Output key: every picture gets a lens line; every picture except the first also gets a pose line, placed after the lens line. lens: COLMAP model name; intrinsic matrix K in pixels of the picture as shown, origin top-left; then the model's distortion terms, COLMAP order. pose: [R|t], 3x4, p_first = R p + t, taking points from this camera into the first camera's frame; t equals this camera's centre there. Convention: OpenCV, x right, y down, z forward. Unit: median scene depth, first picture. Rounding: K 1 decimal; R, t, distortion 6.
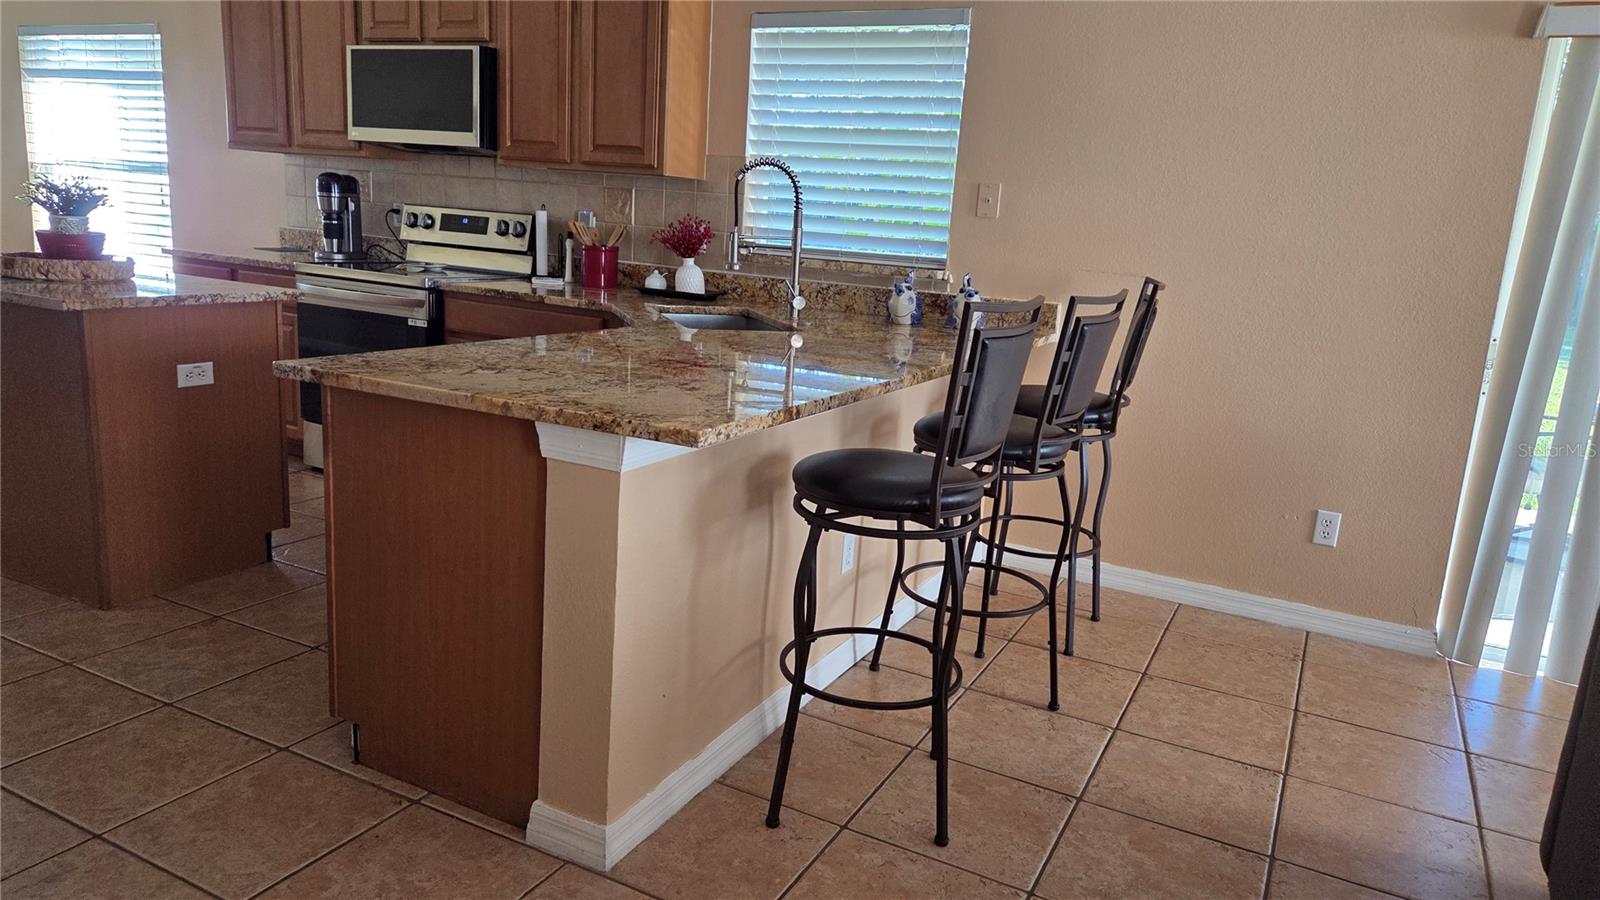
lens RADIAL K [[1074.8, 0, 796.6], [0, 1074.8, 442.5], [0, 0, 1]] dist [0.046685, 0.001527]
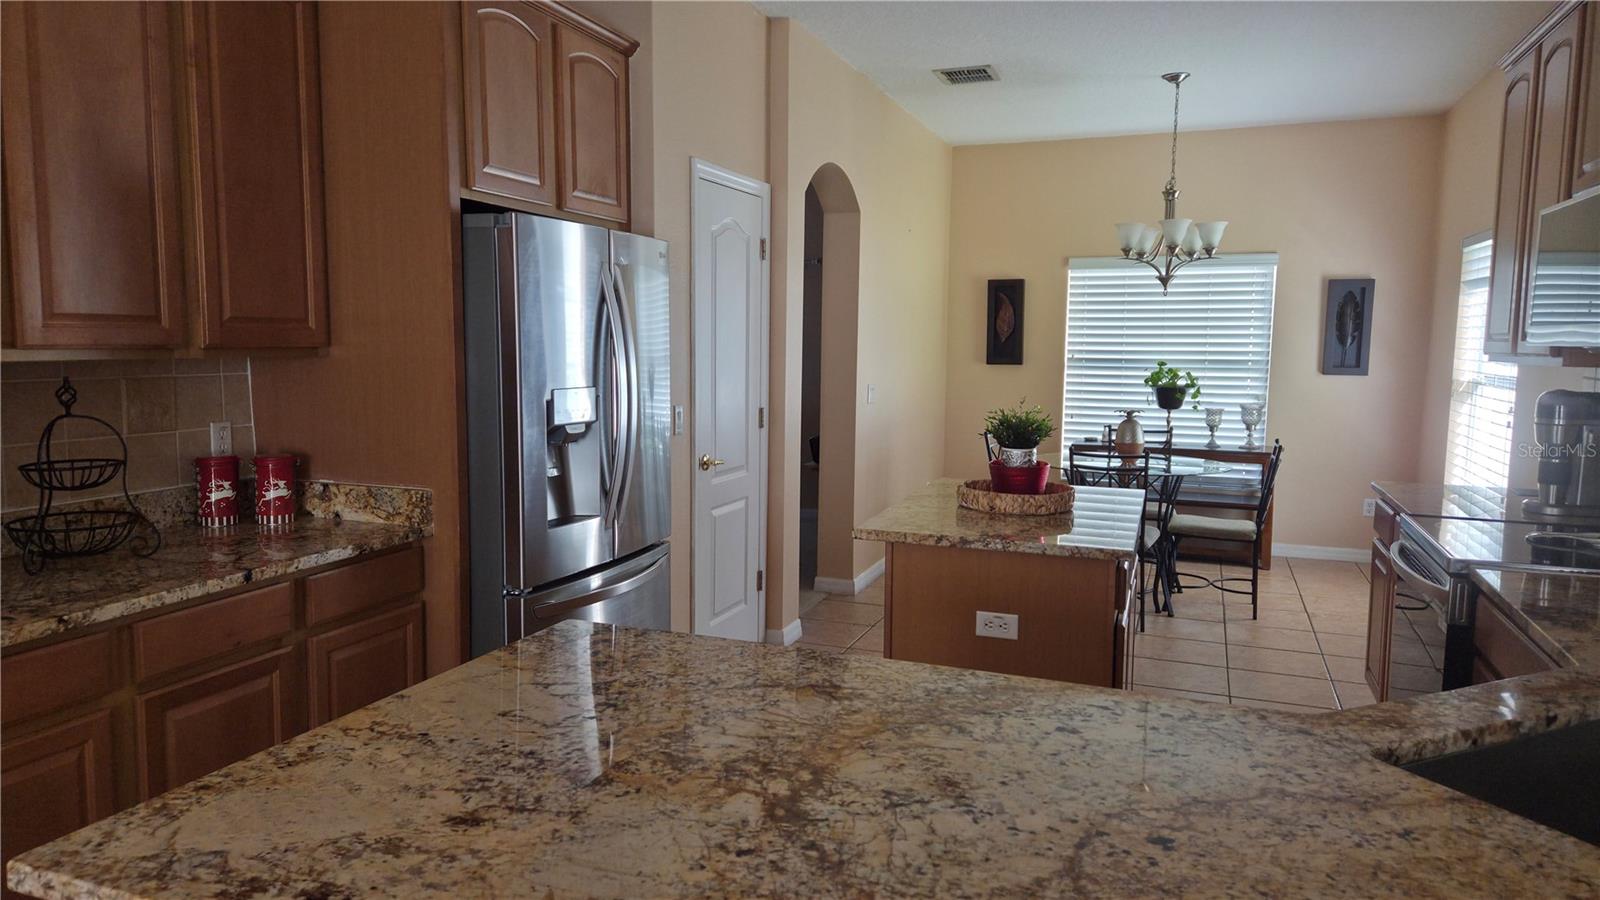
lens RADIAL K [[1074.8, 0, 797.0], [0, 1074.8, 448.7], [0, 0, 1]] dist [0.046685, 0.001527]
pose [[0.117074, 0.043737, -0.992160, 0.302784], [-0.216615, 0.976101, 0.017468, -0.183257], [0.969212, 0.212872, 0.123750, 0.696319]]
